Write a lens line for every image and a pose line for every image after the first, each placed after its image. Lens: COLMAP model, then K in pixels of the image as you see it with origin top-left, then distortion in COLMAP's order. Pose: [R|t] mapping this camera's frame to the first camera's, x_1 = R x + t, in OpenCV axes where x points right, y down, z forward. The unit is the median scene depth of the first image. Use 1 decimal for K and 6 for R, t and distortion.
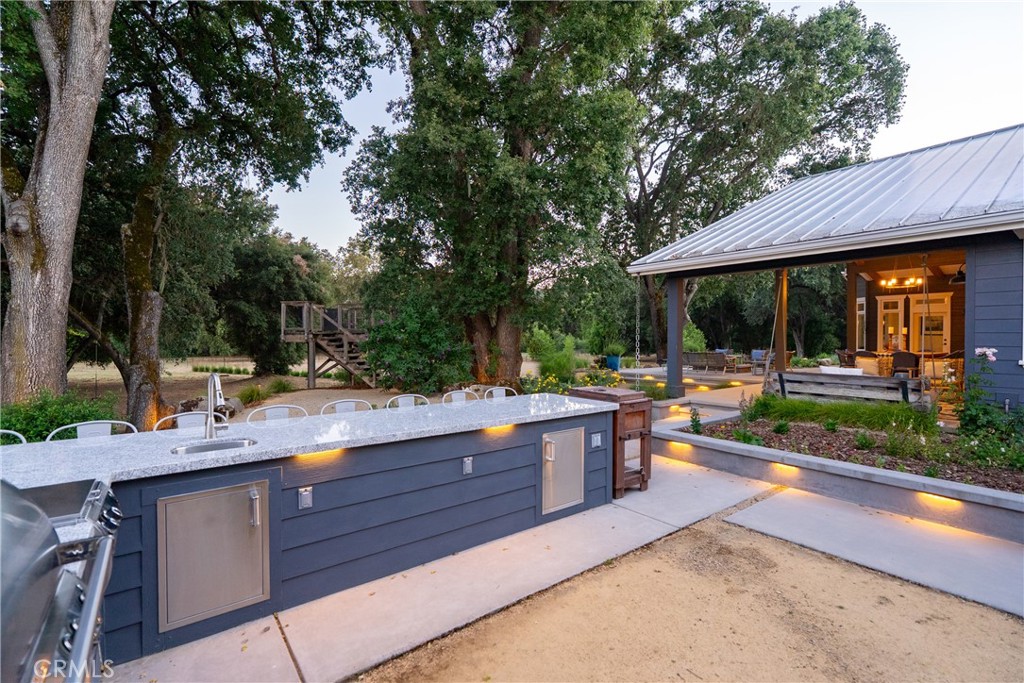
lens RADIAL K [[461.2, 0, 514.5], [0, 461.2, 338.6], [0, 0, 1]] dist [0.000471, 0.001352]
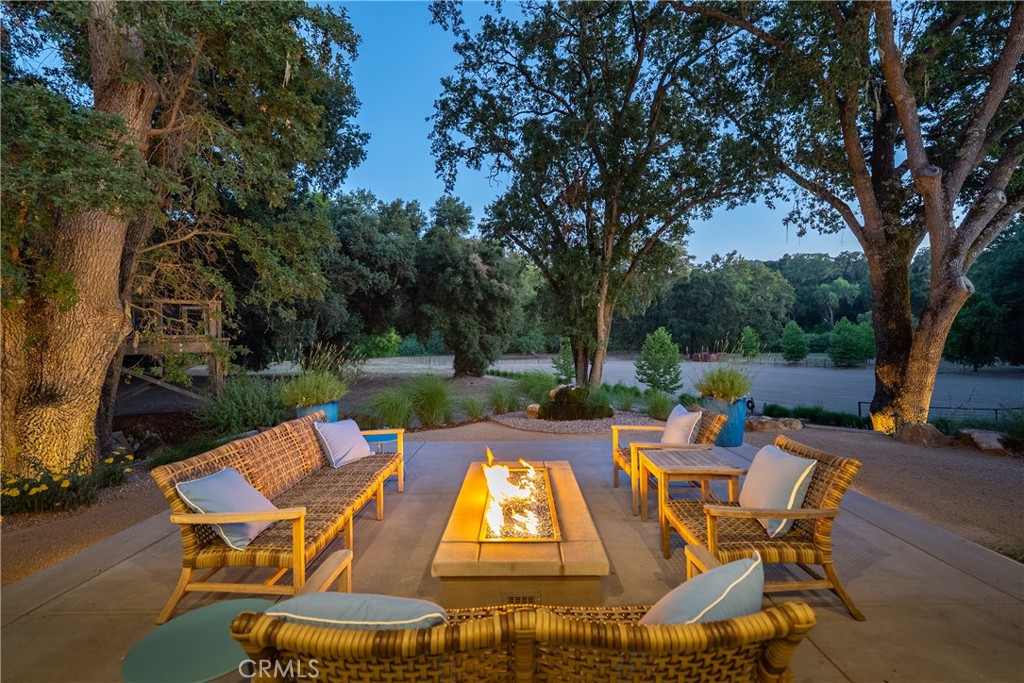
lens RADIAL K [[461.2, 0, 515.3], [0, 461.2, 338.1], [0, 0, 1]] dist [0.000471, 0.001352]
pose [[0.784187, -0.005733, -0.620497, 0.327002], [0.009547, 0.999950, 0.002826, -0.010089], [0.620451, -0.008140, 0.784203, 0.500126]]
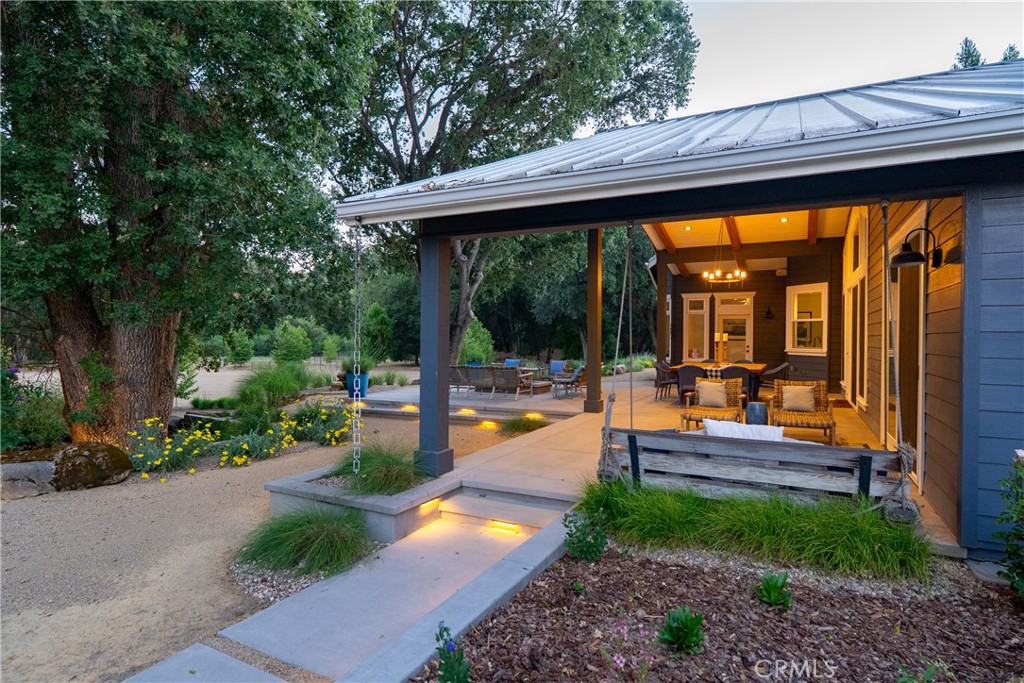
lens RADIAL K [[556.6, 0, 512.5], [0, 556.6, 339.4], [0, 0, 1]] dist [0.002073, 0.000317]
pose [[0.909865, 0.001247, 0.414902, 0.055546], [-0.002401, 0.999995, 0.002261, -0.006671], [-0.414897, -0.003054, 0.909863, 0.132209]]
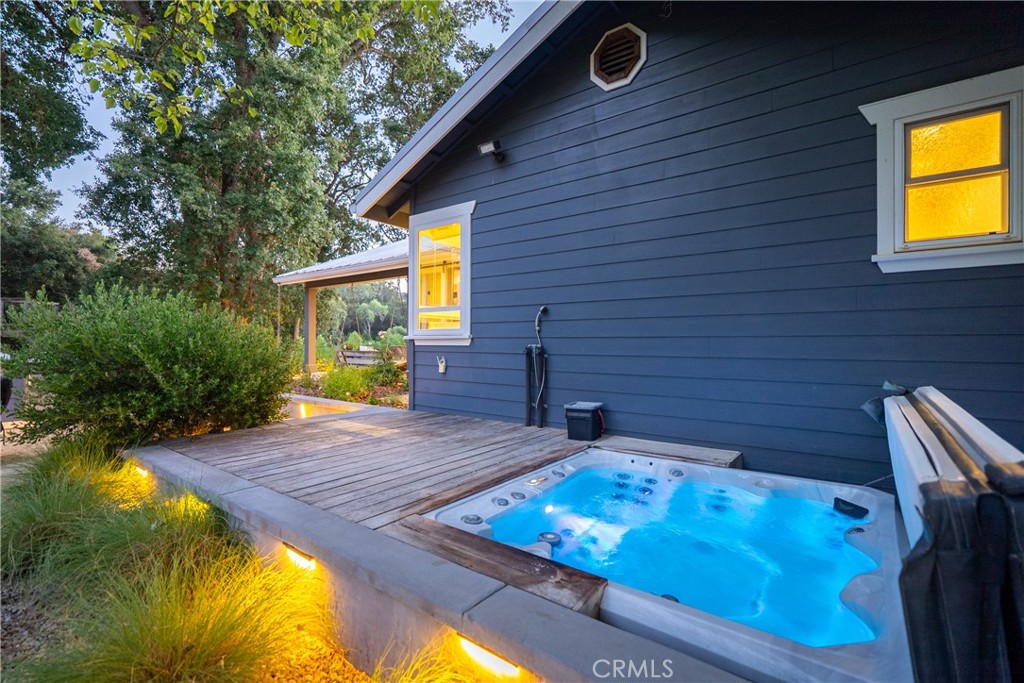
lens RADIAL K [[461.2, 0, 511.9], [0, 461.2, 342.8], [0, 0, 1]] dist [0.000471, 0.001352]
pose [[0.966317, 0.001118, 0.257352, 0.186232], [-0.000354, 0.999995, -0.003018, 0.012726], [-0.257354, 0.002825, 0.966313, -0.164213]]
